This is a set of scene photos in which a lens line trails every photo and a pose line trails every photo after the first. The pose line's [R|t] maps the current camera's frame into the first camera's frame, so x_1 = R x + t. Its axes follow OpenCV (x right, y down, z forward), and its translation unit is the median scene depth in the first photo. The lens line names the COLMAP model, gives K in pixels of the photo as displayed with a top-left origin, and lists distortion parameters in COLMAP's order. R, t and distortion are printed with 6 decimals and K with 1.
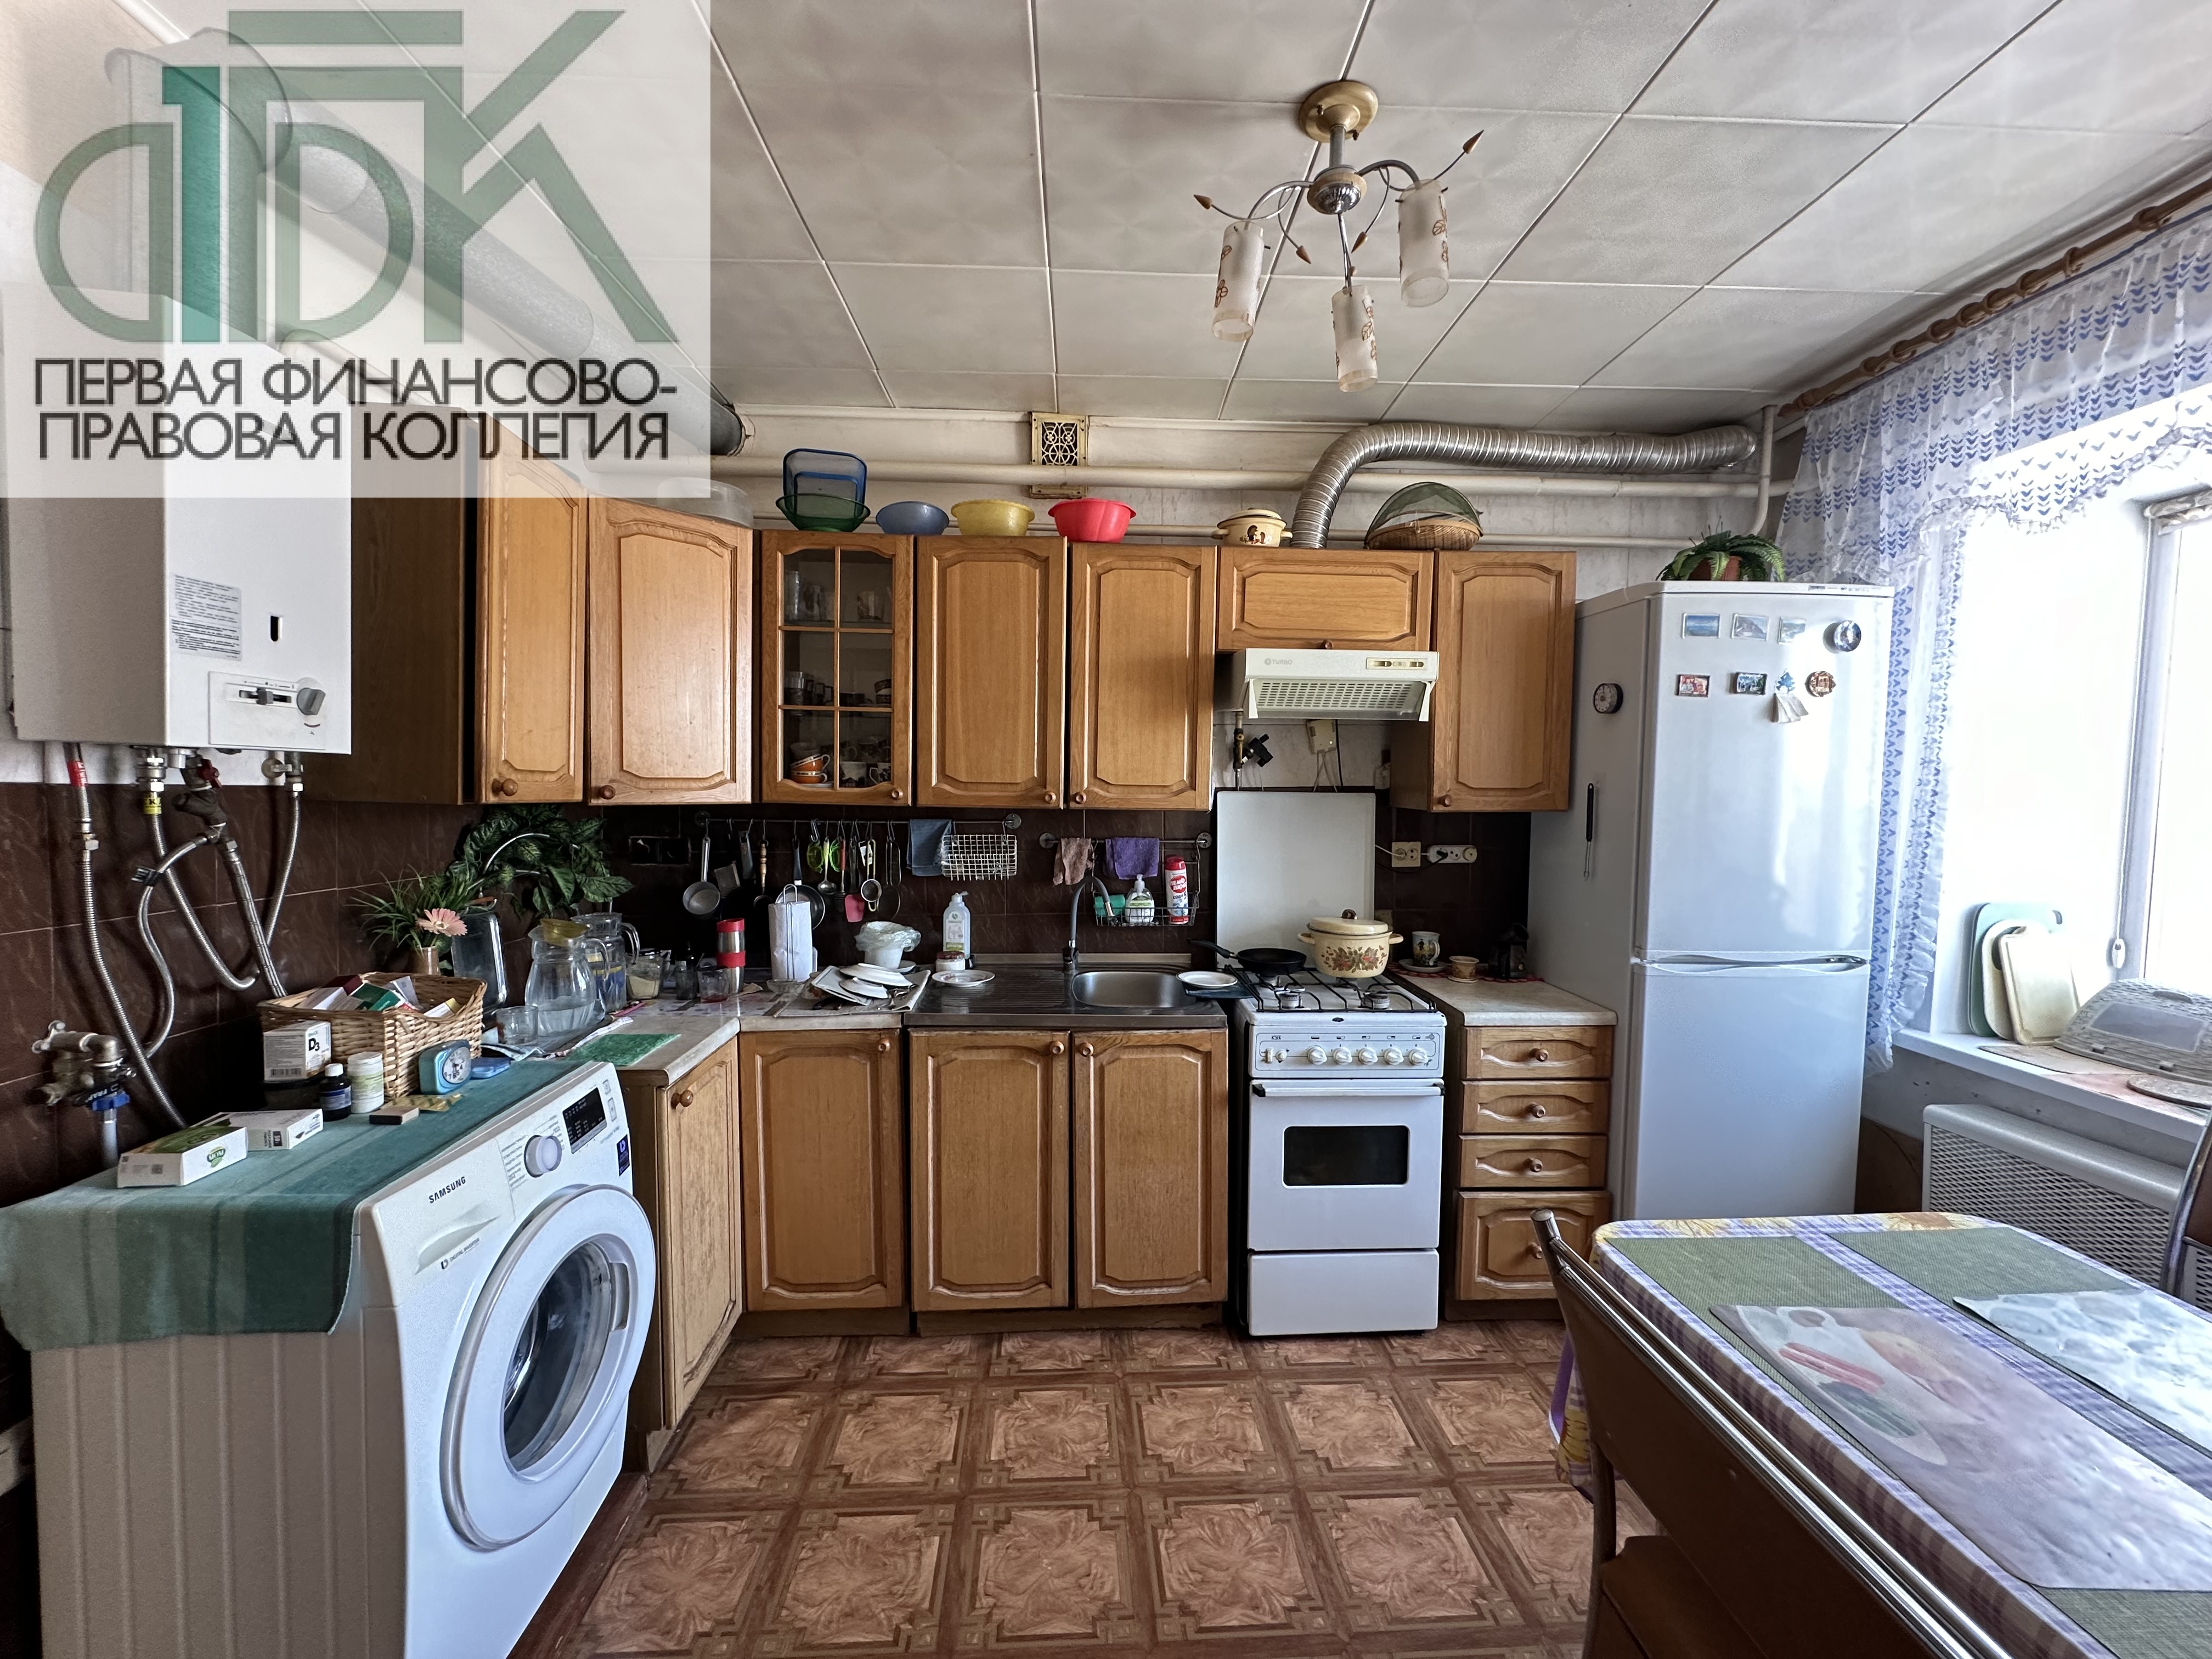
lens RADIAL K [[891.2, 0, 1105.3], [0, 891.2, 827.6], [0, 0, 1]] dist [-0.000813, 0.000590]
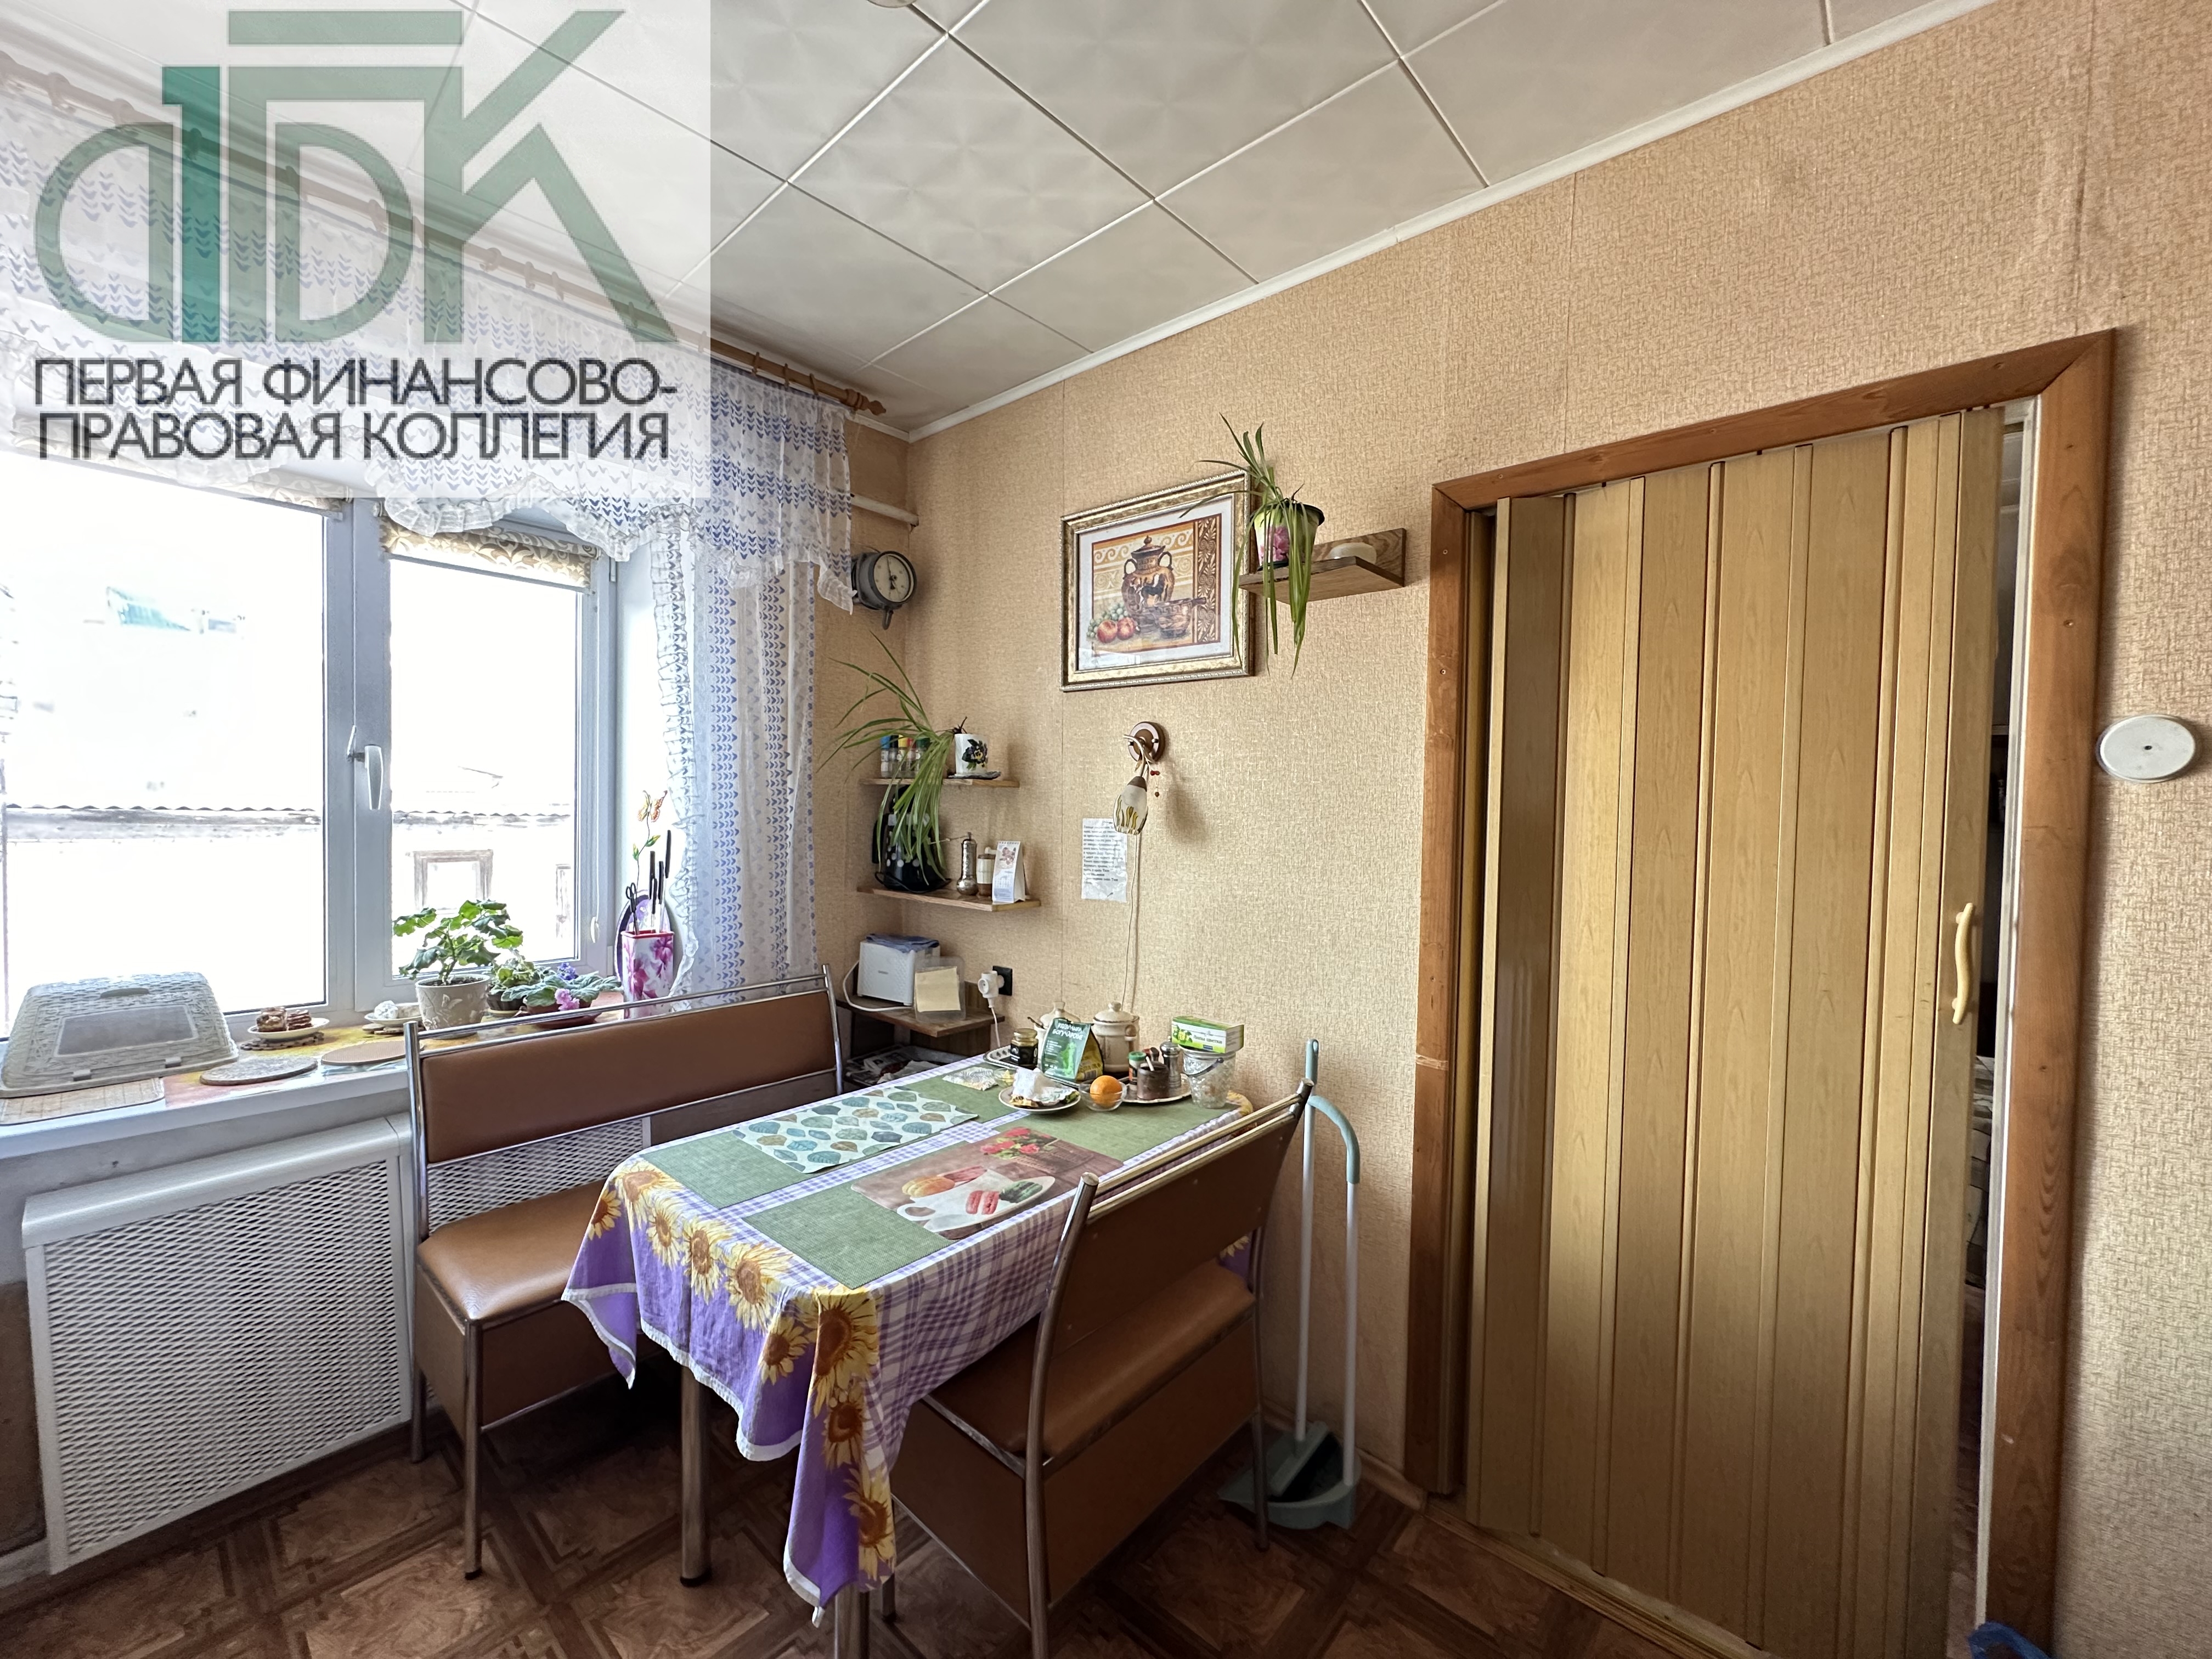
lens RADIAL K [[891.2, 0, 1105.3], [0, 891.2, 827.6], [0, 0, 1]] dist [-0.000813, 0.000590]
pose [[-0.700595, -0.047430, 0.711981, -0.223163], [0.011536, 0.996905, 0.077762, -0.059395], [-0.713466, 0.062693, -0.697879, 1.425193]]
